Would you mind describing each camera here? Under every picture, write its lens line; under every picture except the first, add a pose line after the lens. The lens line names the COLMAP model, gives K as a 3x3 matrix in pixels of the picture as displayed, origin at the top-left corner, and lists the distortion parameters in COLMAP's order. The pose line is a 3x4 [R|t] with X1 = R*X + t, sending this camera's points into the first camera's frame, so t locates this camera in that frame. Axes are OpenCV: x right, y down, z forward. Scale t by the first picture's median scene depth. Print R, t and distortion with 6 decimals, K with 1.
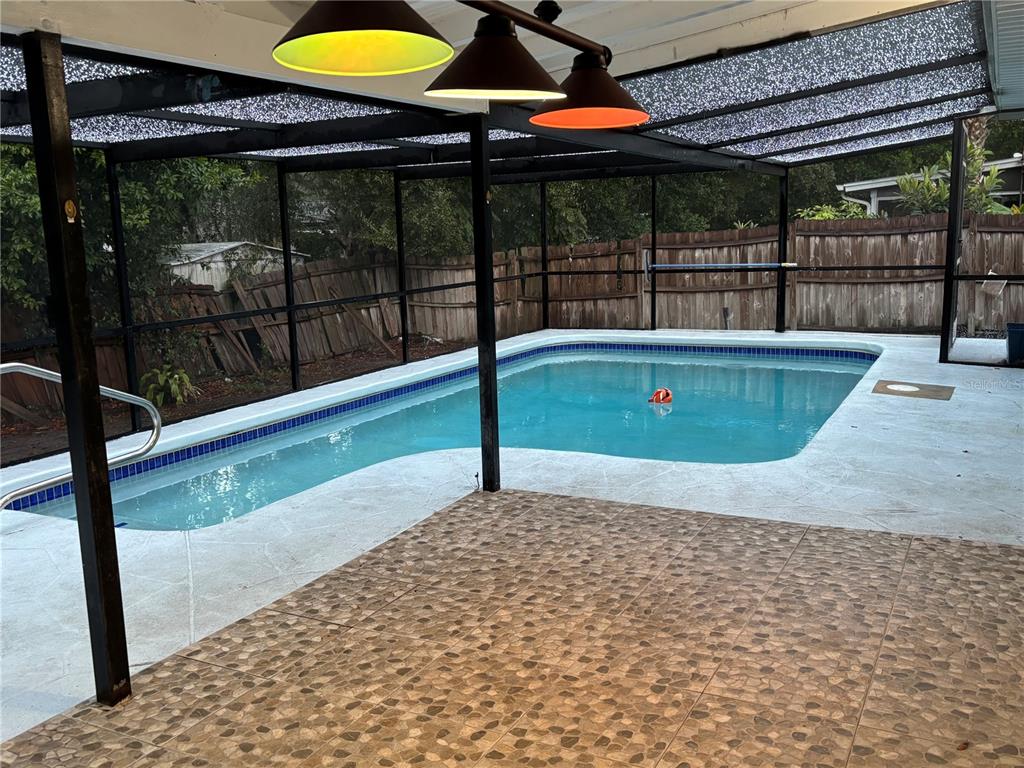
lens RADIAL K [[916.8, 0, 509.8], [0, 916.8, 383.5], [0, 0, 1]] dist [-0.043367, 0.027734]
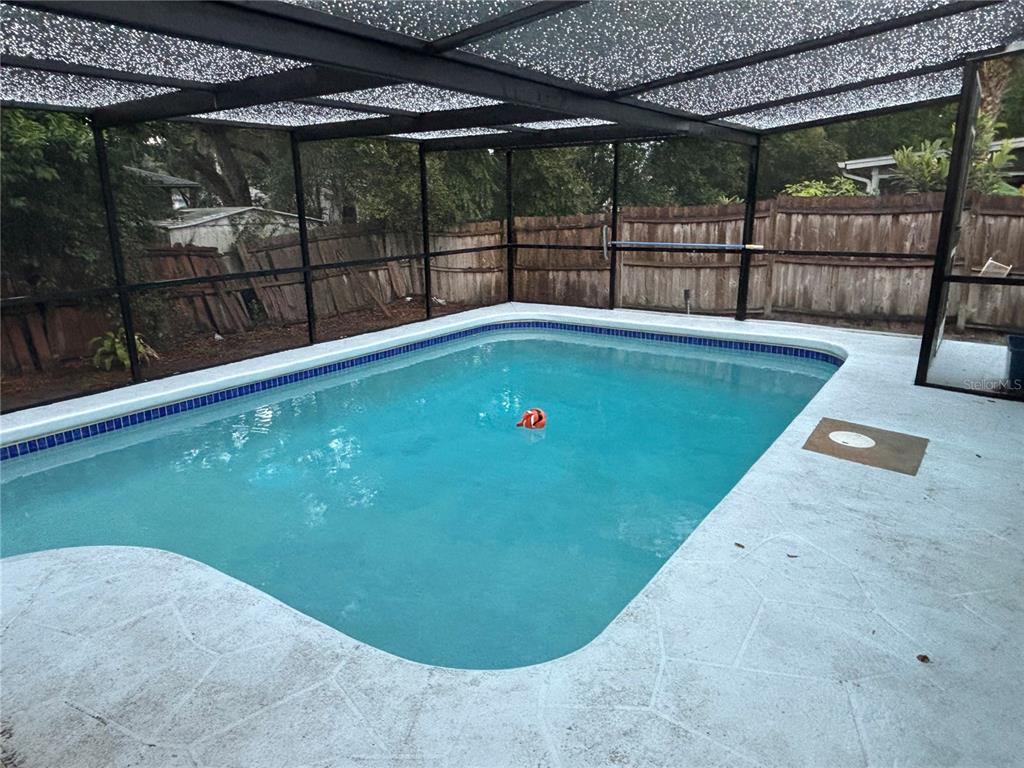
lens RADIAL K [[671.8, 0, 513.2], [0, 671.8, 383.2], [0, 0, 1]] dist [-0.020224, -0.009589]
pose [[0.992337, 0.051215, -0.112449, 0.125049], [-0.039294, 0.993612, 0.105786, -0.047027], [0.117149, -0.100557, 0.988010, 0.252955]]
